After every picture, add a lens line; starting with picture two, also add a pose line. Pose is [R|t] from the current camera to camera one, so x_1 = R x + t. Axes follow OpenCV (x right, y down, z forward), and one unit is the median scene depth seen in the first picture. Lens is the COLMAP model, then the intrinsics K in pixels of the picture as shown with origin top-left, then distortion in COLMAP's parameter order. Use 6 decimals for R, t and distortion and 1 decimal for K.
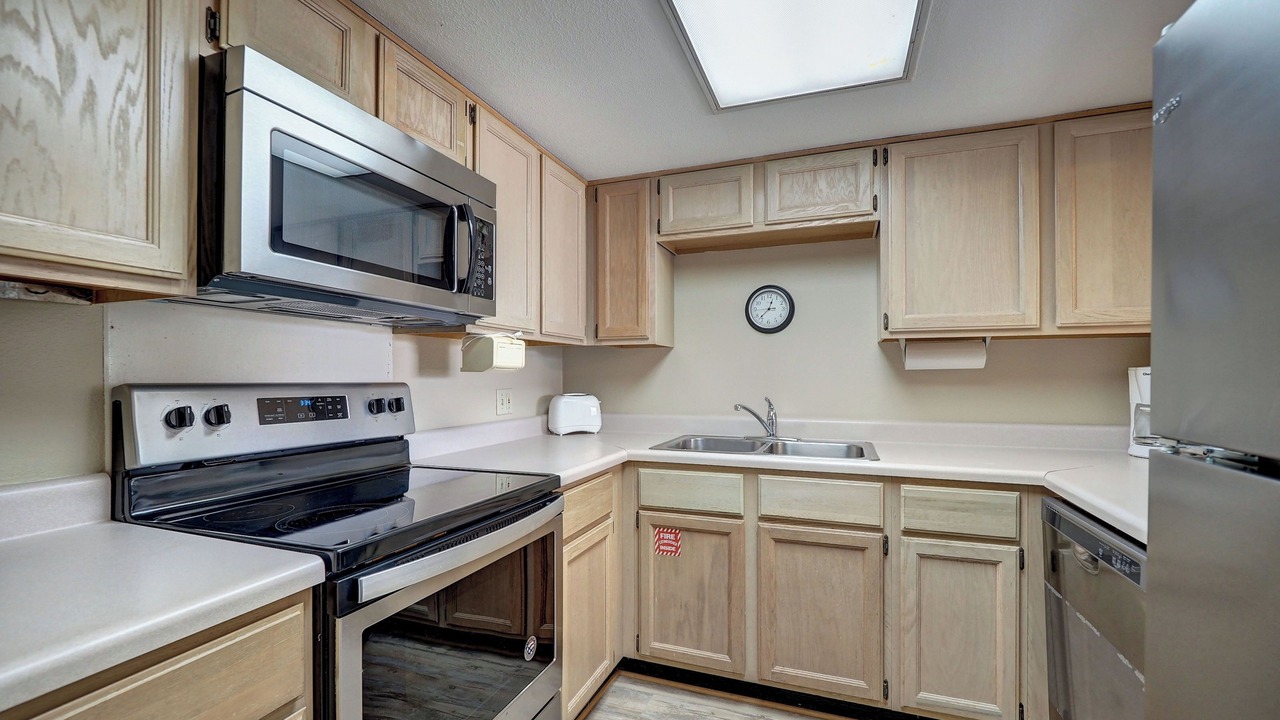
lens RADIAL K [[496.6, 0, 641.2], [0, 496.6, 366.9], [0, 0, 1]] dist [-0.000230, -0.006724]
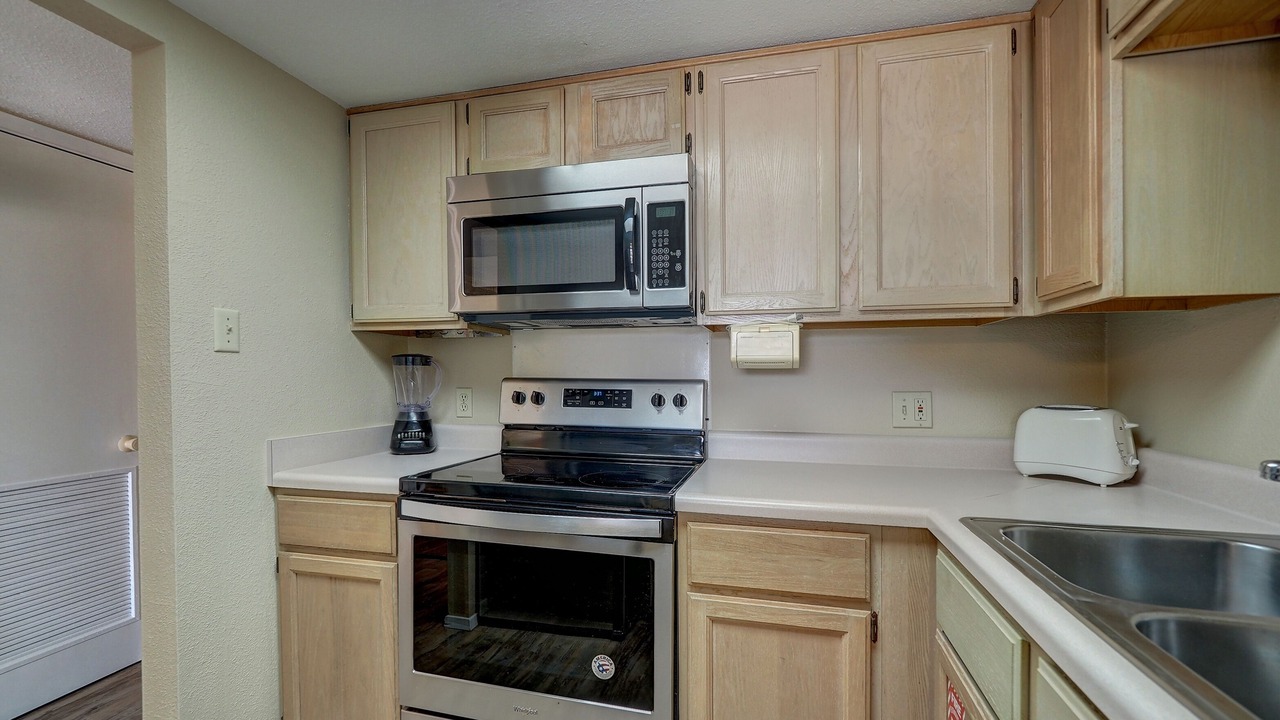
lens RADIAL K [[535.4, 0, 635.7], [0, 535.4, 378.9], [0, 0, 1]] dist [0.000079, -0.009096]
pose [[0.132458, 0.010126, -0.991137, 0.698046], [0.020678, 0.999702, 0.012977, 0.016258], [0.990973, -0.022214, 0.132209, 0.858001]]
